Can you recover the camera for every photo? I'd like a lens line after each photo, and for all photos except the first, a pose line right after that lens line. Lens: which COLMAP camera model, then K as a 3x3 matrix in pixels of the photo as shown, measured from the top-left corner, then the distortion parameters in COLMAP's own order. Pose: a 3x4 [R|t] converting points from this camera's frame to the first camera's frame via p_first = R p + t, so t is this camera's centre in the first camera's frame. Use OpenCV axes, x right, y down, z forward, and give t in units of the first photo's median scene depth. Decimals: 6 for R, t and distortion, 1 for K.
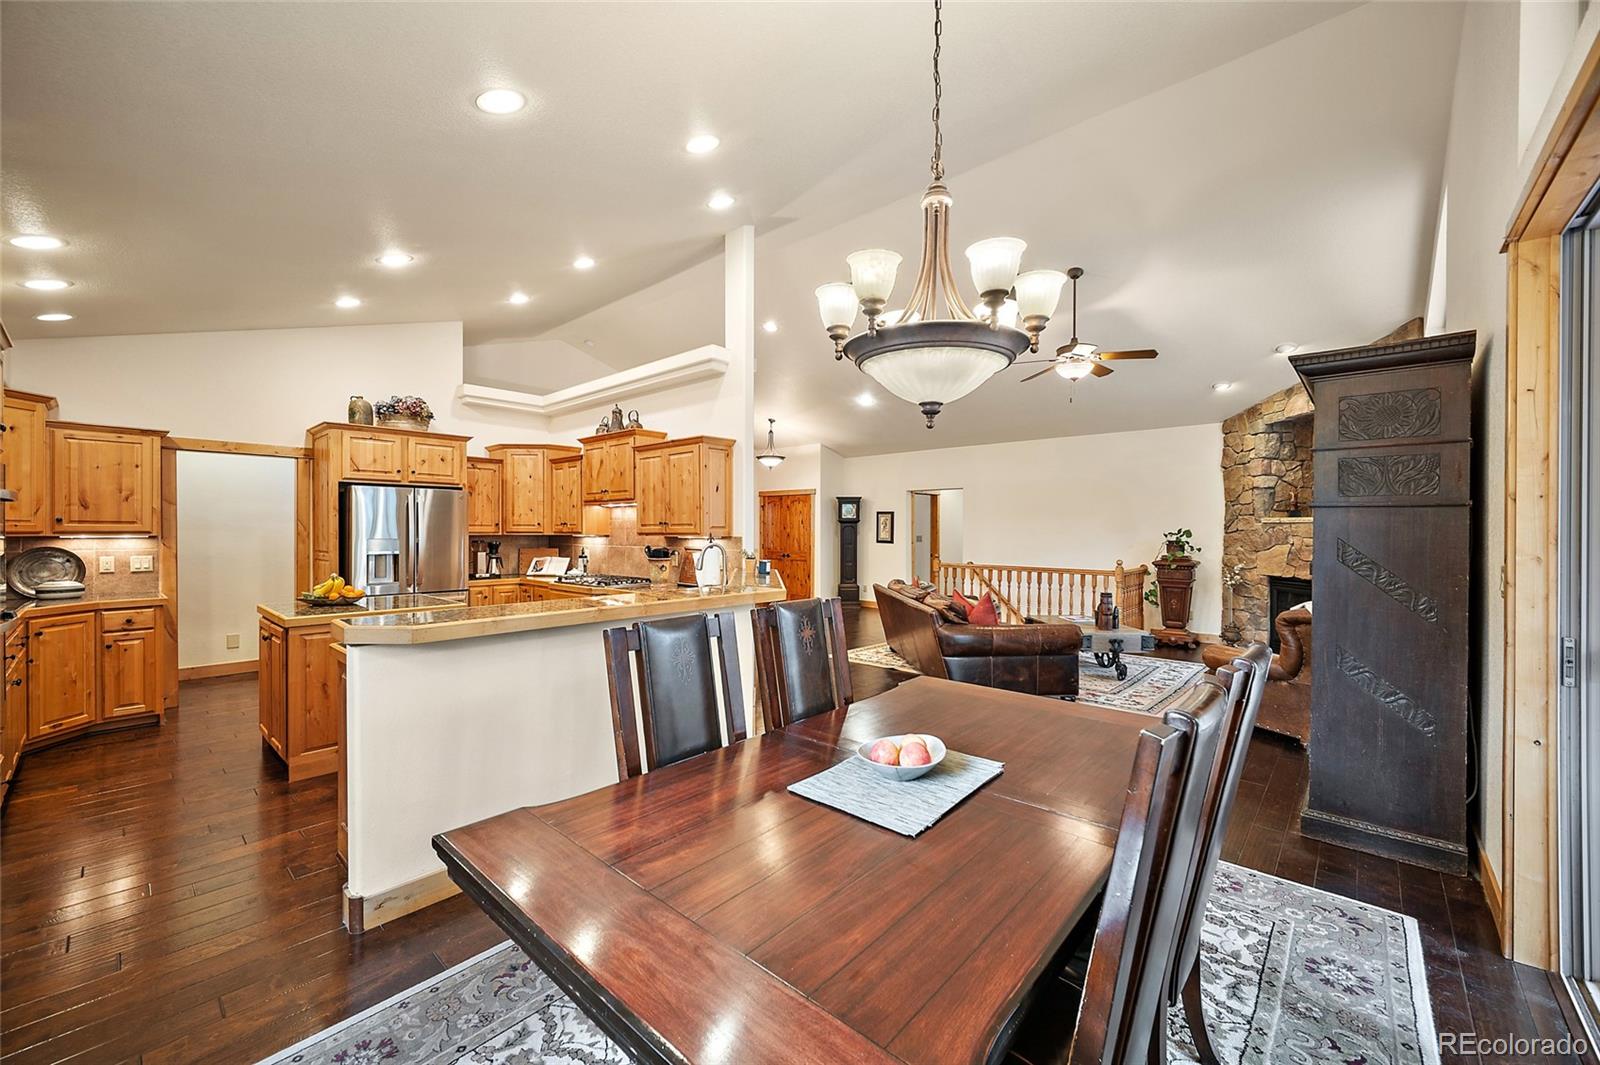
lens RADIAL K [[637.0, 0, 788.7], [0, 637.0, 529.1], [0, 0, 1]] dist [-0.000931, 0.000252]
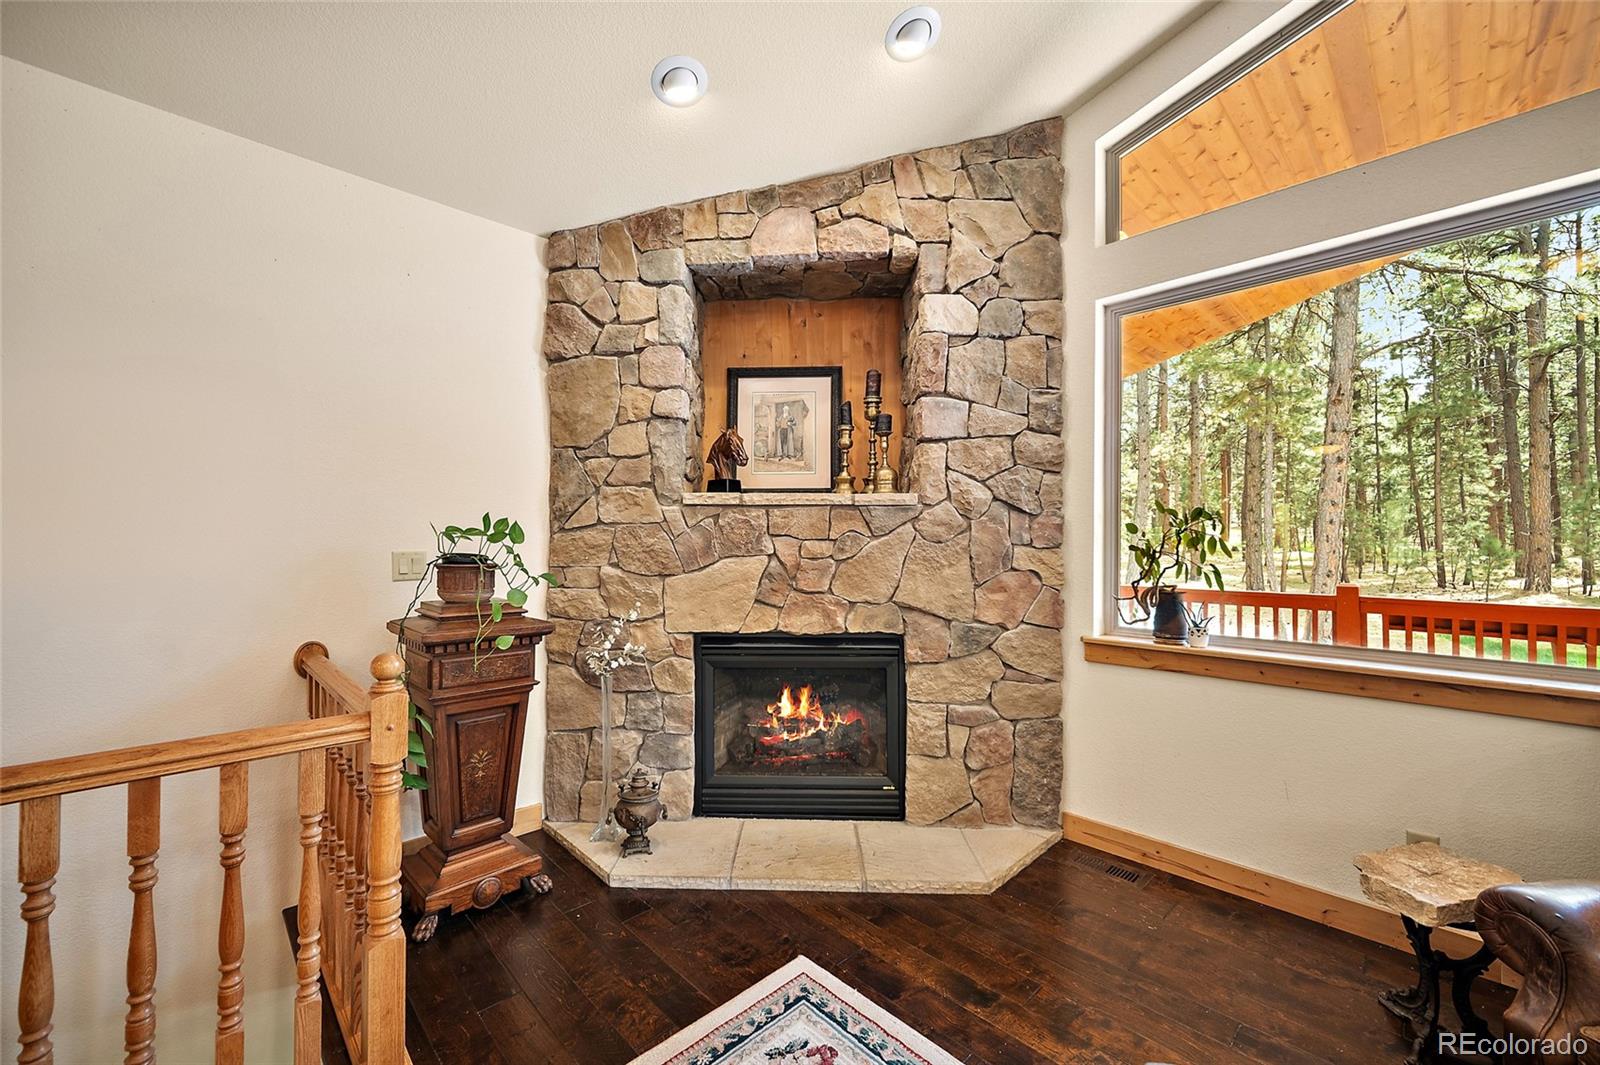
lens RADIAL K [[637.0, 0, 792.8], [0, 637.0, 543.0], [0, 0, 1]] dist [-0.000931, 0.000252]
pose [[0.067056, -0.002234, 0.997747, 0.319061], [-0.001815, 0.999996, 0.002361, 0.012553], [-0.997748, -0.001969, 0.067052, 0.839400]]
